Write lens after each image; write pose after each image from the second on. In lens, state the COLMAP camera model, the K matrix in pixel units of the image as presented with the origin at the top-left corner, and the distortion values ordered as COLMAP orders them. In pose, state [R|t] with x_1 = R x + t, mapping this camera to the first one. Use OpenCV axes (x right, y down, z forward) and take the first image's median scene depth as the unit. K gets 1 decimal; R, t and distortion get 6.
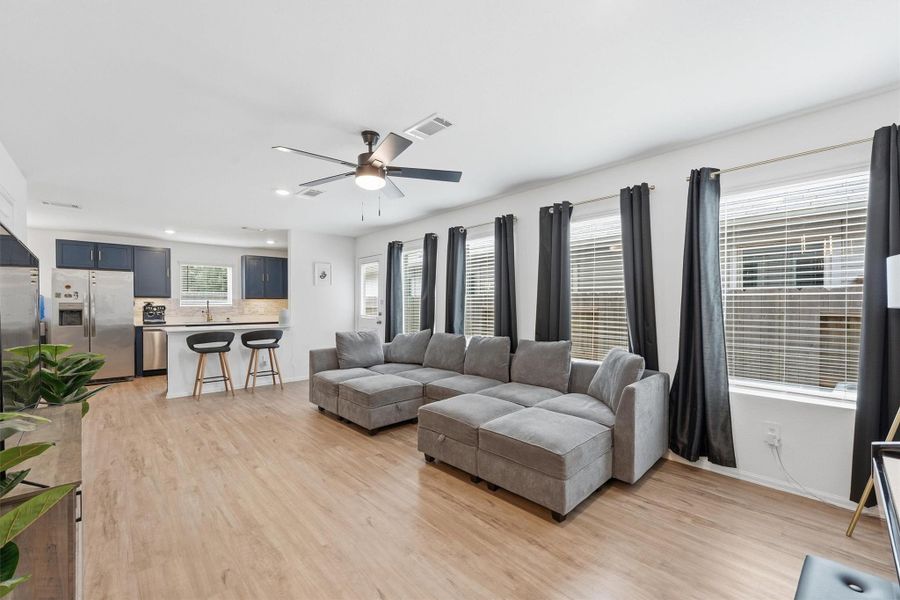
lens RADIAL K [[368.9, 0, 451.4], [0, 368.9, 306.8], [0, 0, 1]] dist [0.001829, -0.000100]
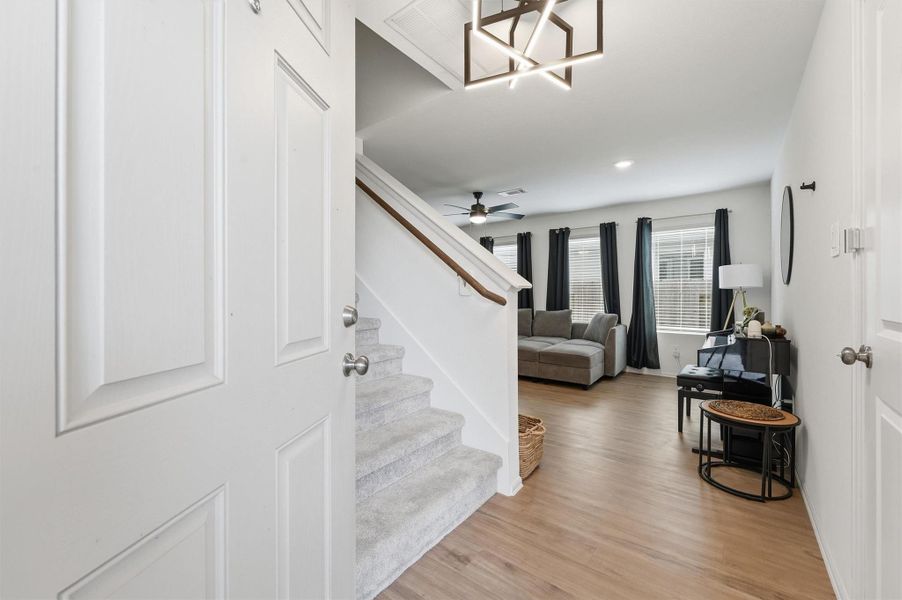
lens RADIAL K [[369.7, 0, 445.9], [0, 369.7, 292.3], [0, 0, 1]] dist [0.001829, -0.000100]
pose [[0.987677, 0.000842, 0.156501, -0.645094], [0.000330, 0.999972, -0.007465, 0.031235], [-0.156503, 0.007425, 0.987650, -0.750221]]
